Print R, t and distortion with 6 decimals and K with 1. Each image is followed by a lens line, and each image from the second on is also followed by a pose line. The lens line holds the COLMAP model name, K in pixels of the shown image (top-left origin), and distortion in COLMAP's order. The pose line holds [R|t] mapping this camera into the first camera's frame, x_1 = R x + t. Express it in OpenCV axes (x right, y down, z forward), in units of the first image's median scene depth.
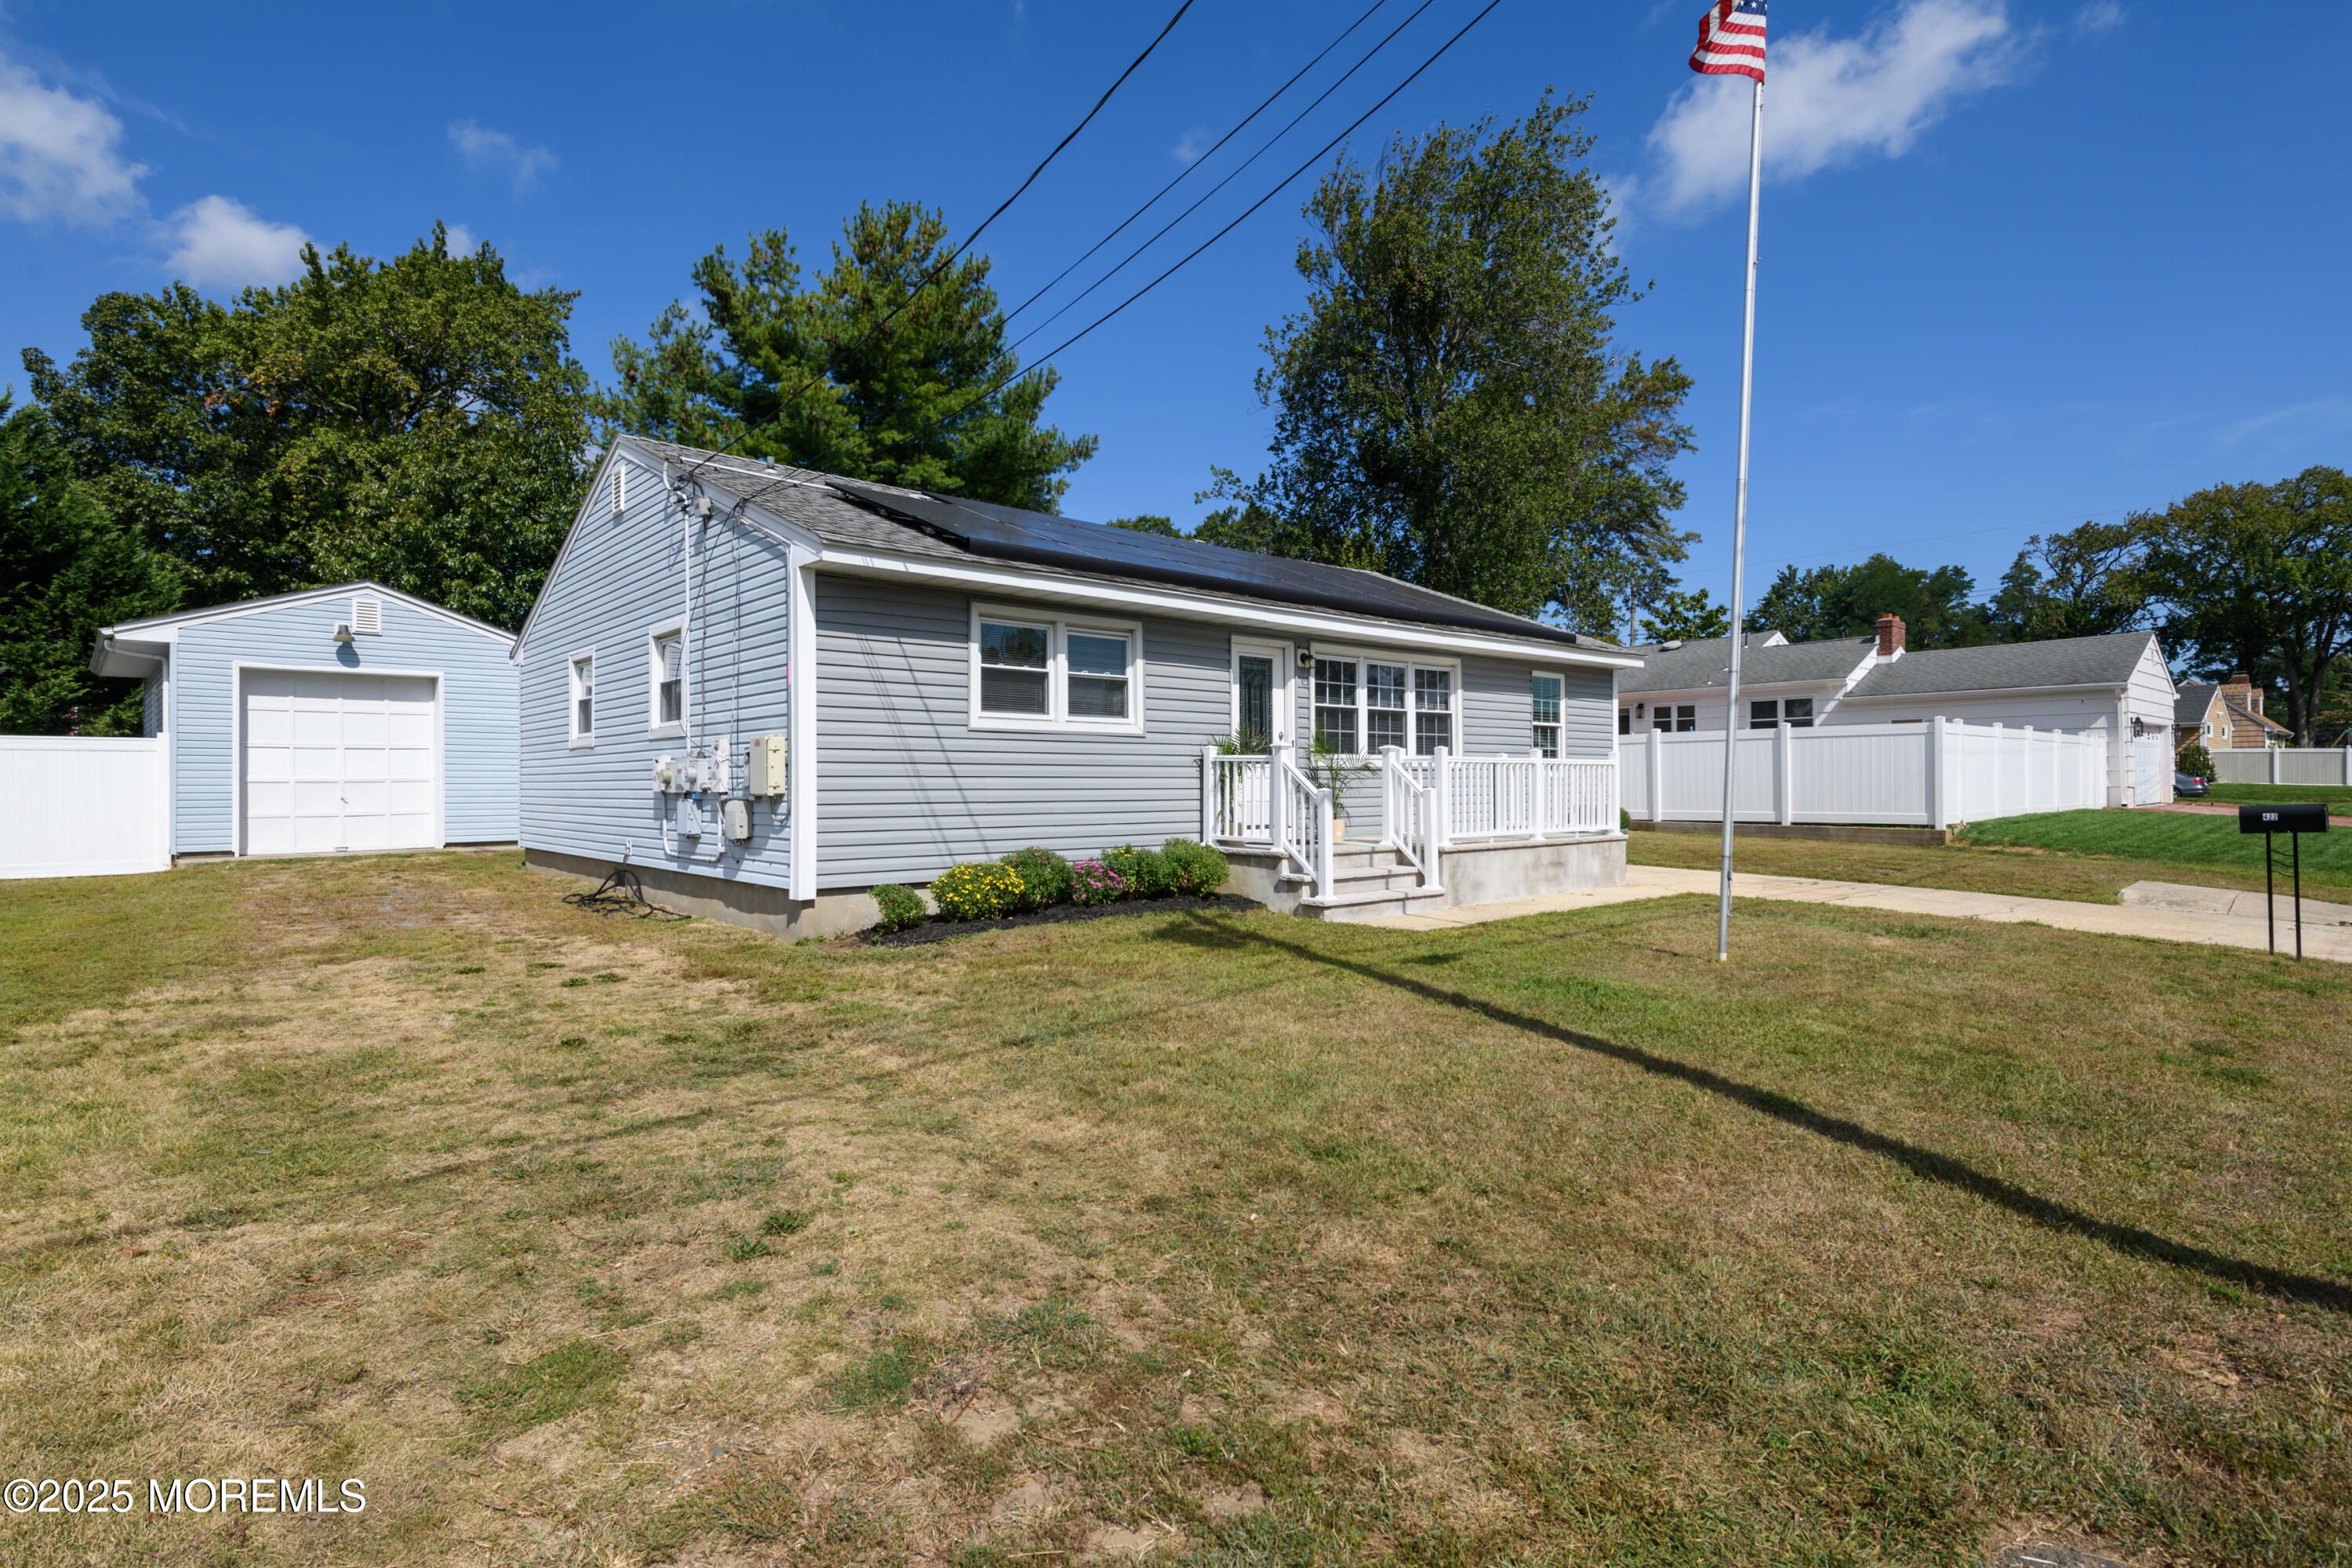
lens RADIAL K [[1135.3, 0, 1179.3], [0, 1135.3, 763.5], [0, 0, 1]] dist [0.002725, 0.001861]
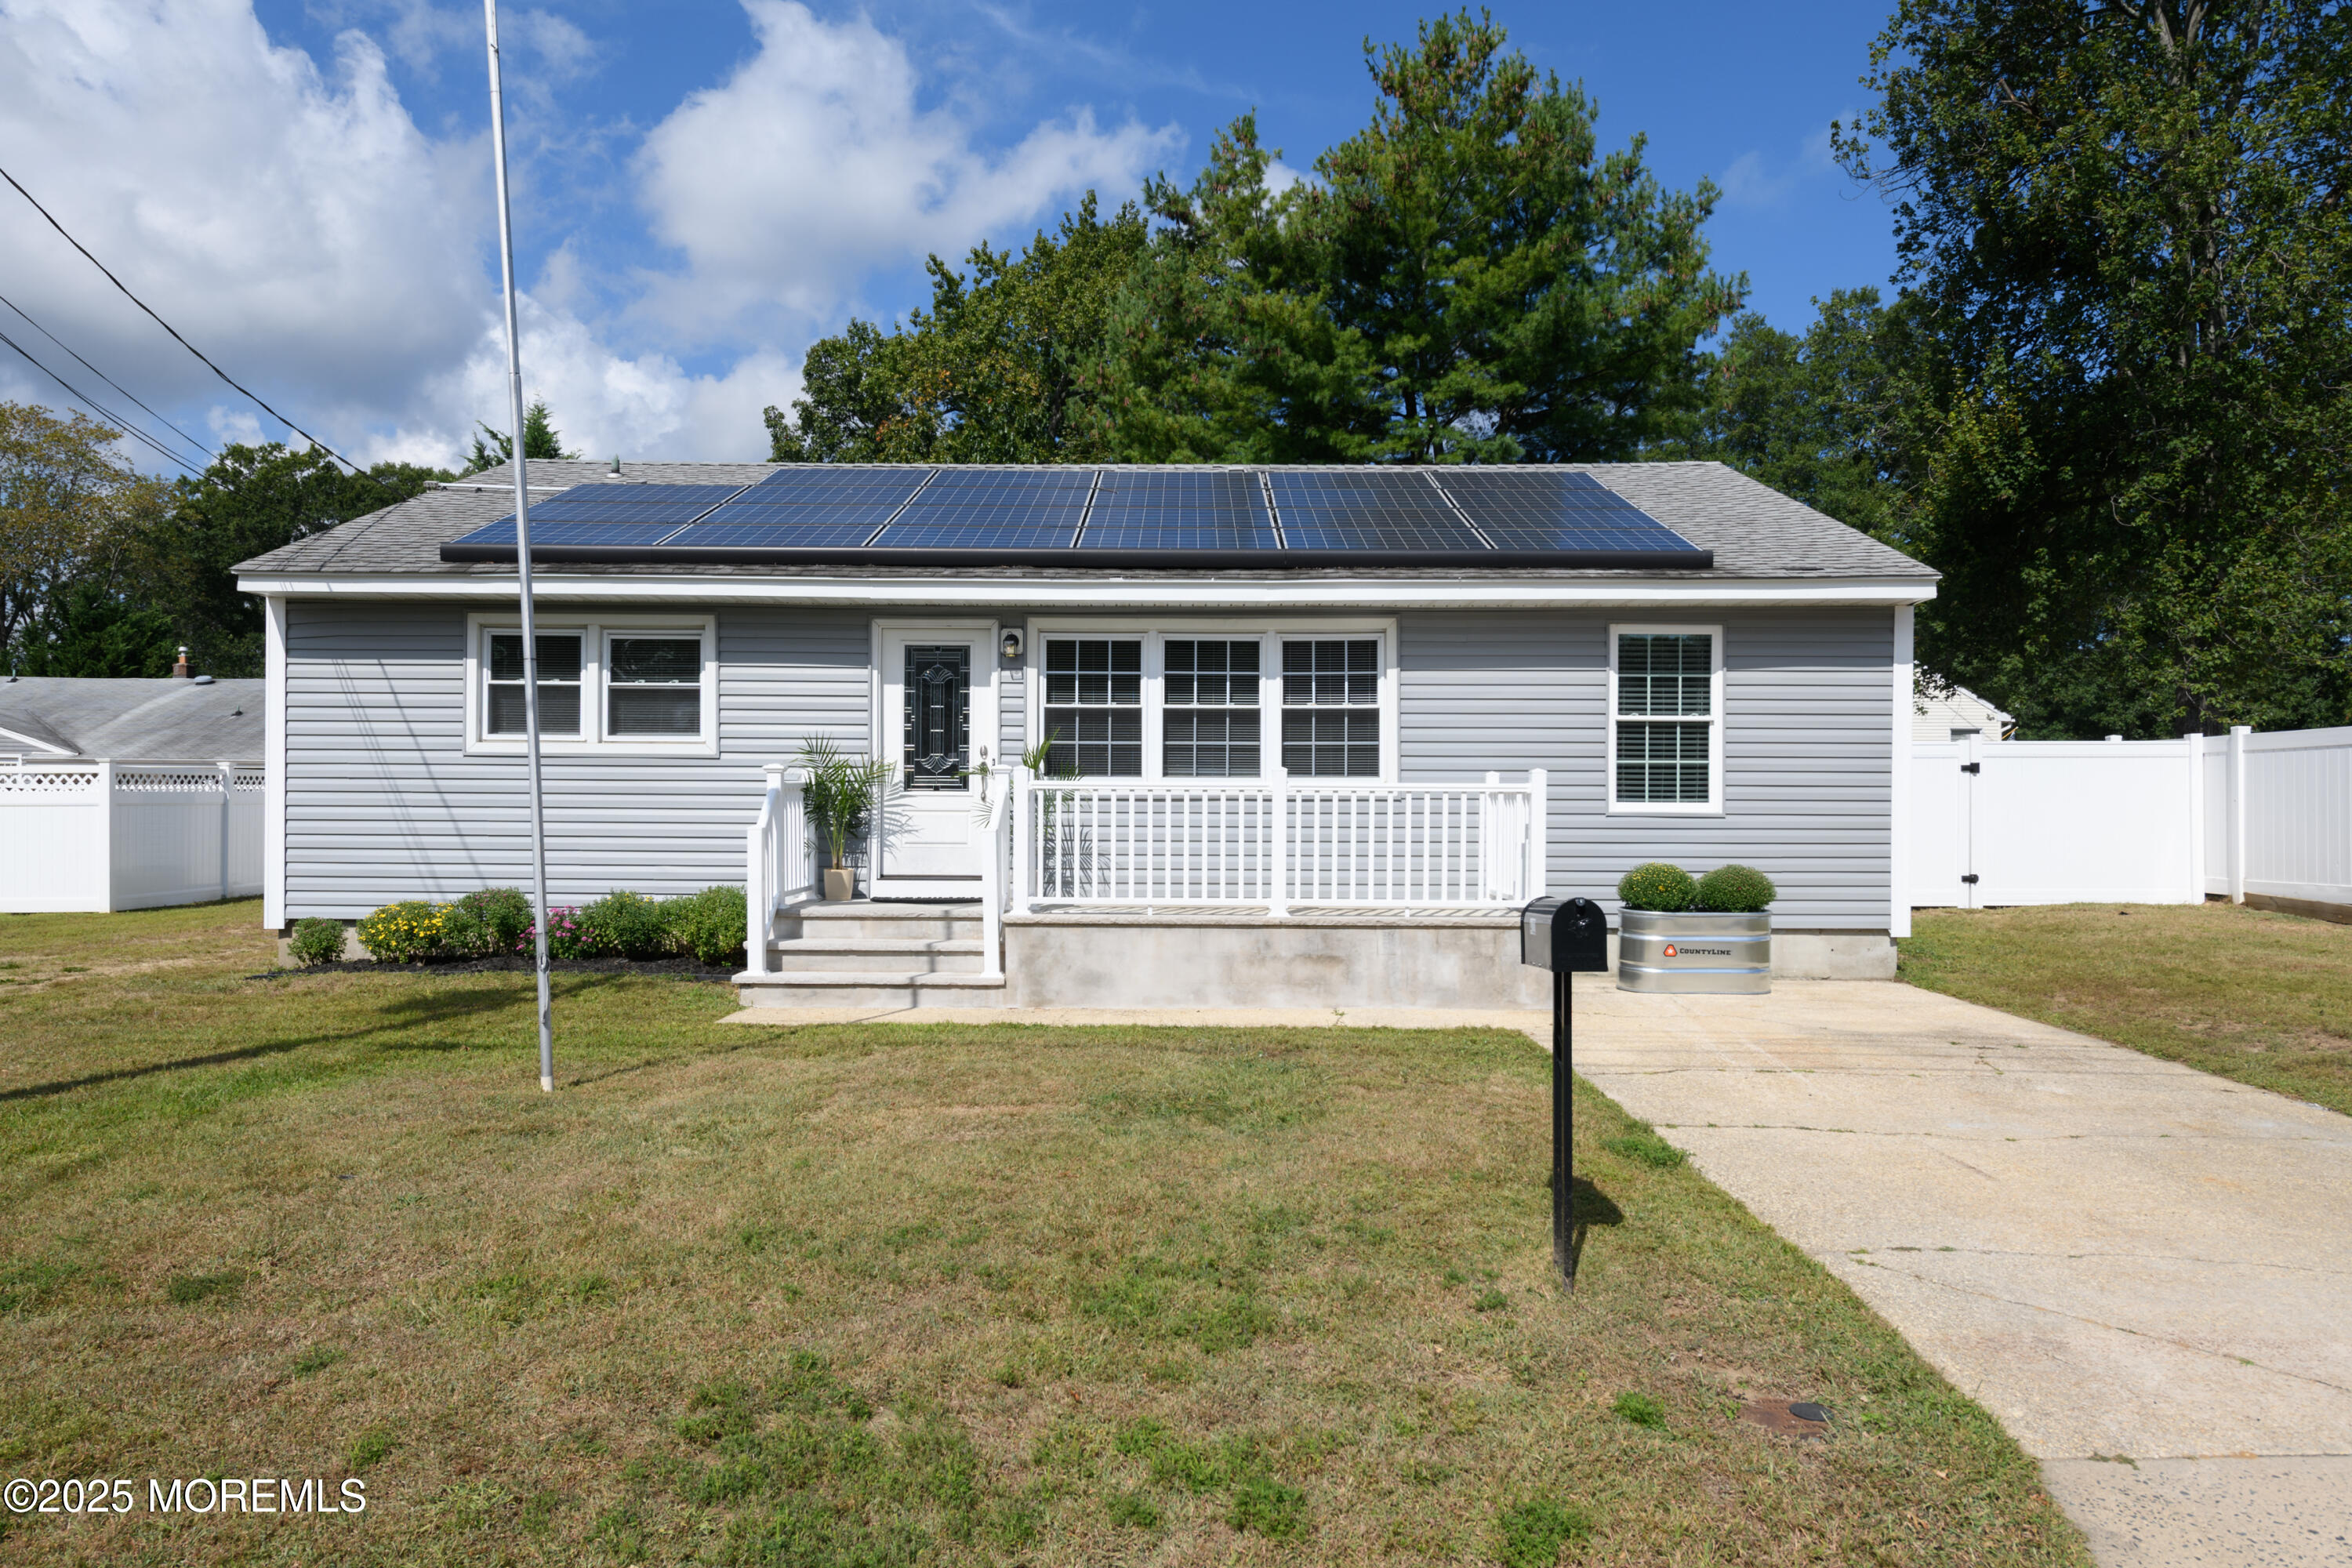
lens RADIAL K [[1541.2, 0, 1172.2], [0, 1541.2, 780.9], [0, 0, 1]] dist [-0.011860, 0.015456]
pose [[0.766751, -0.001513, -0.641943, 0.616509], [0.004575, 0.999985, 0.003109, -0.006390], [0.641929, -0.005321, 0.766746, 0.251142]]
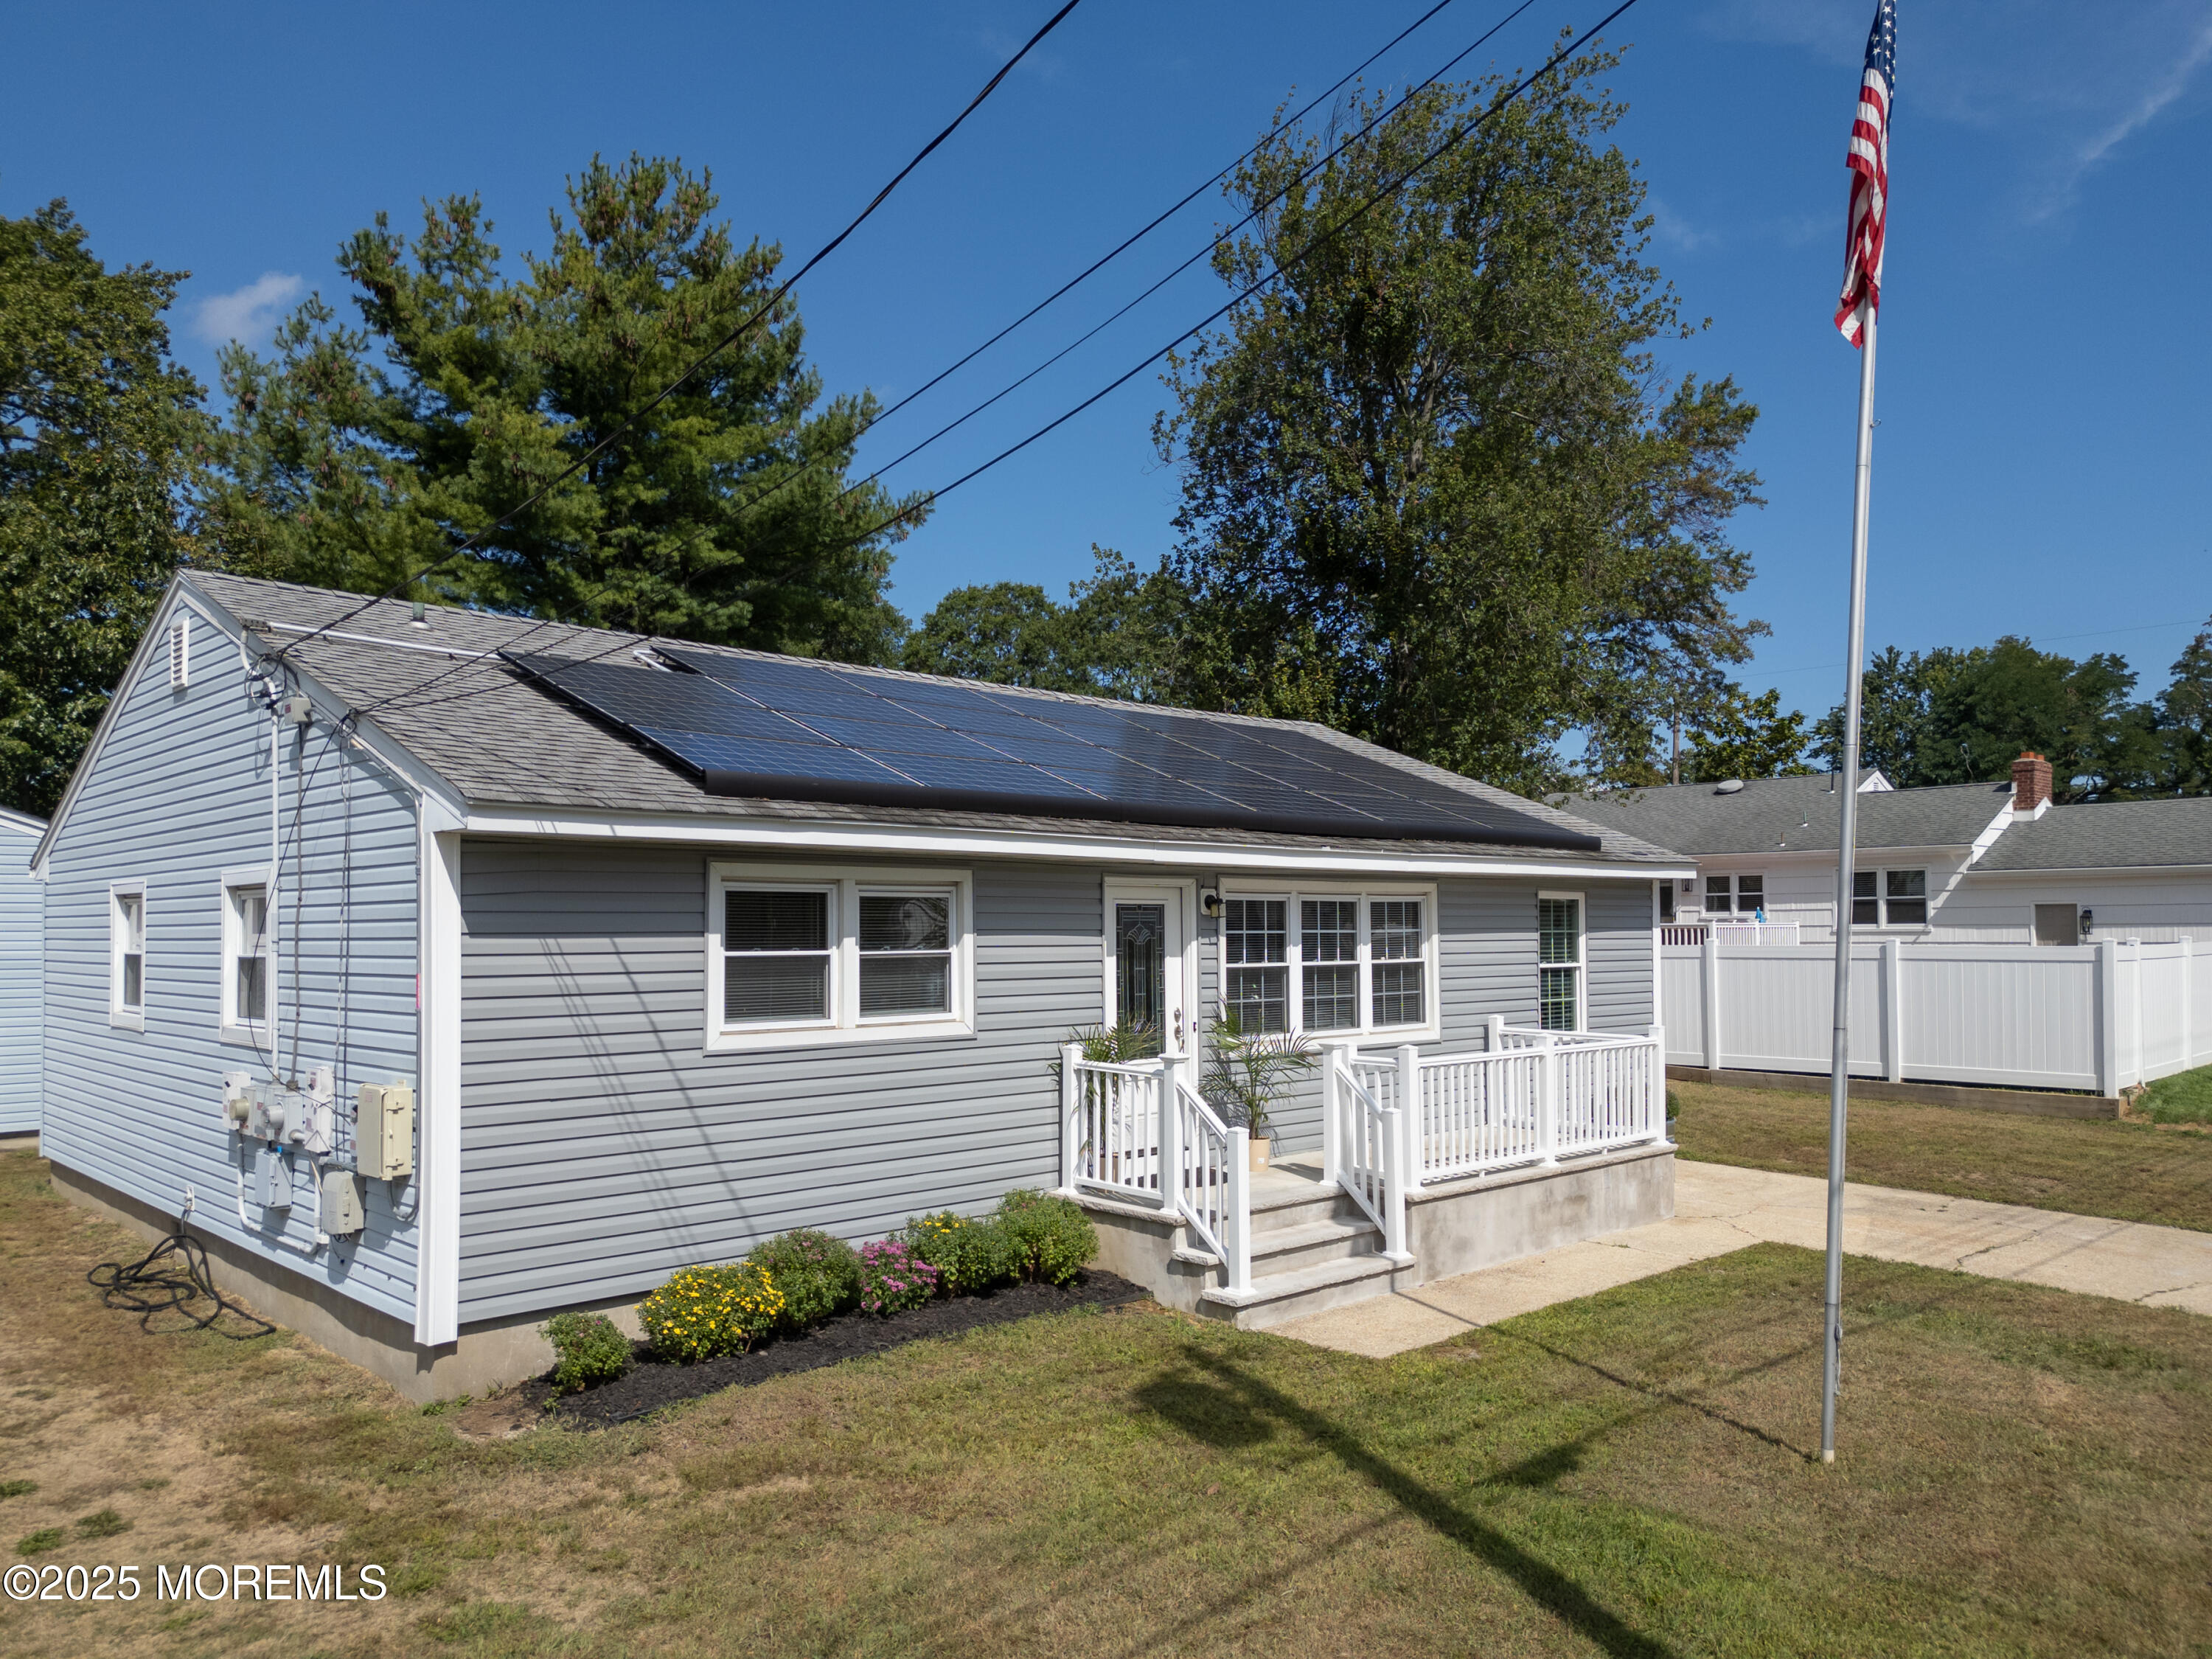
lens RADIAL K [[1561.3, 0, 1127.5], [0, 1561.3, 889.7], [0, 0, 1]] dist [0.066579, -0.061476]
pose [[0.999020, 0.000337, 0.044257, 0.012900], [0.000152, 0.999939, -0.011056, -0.069345], [-0.044258, 0.011052, 0.998959, 0.040029]]
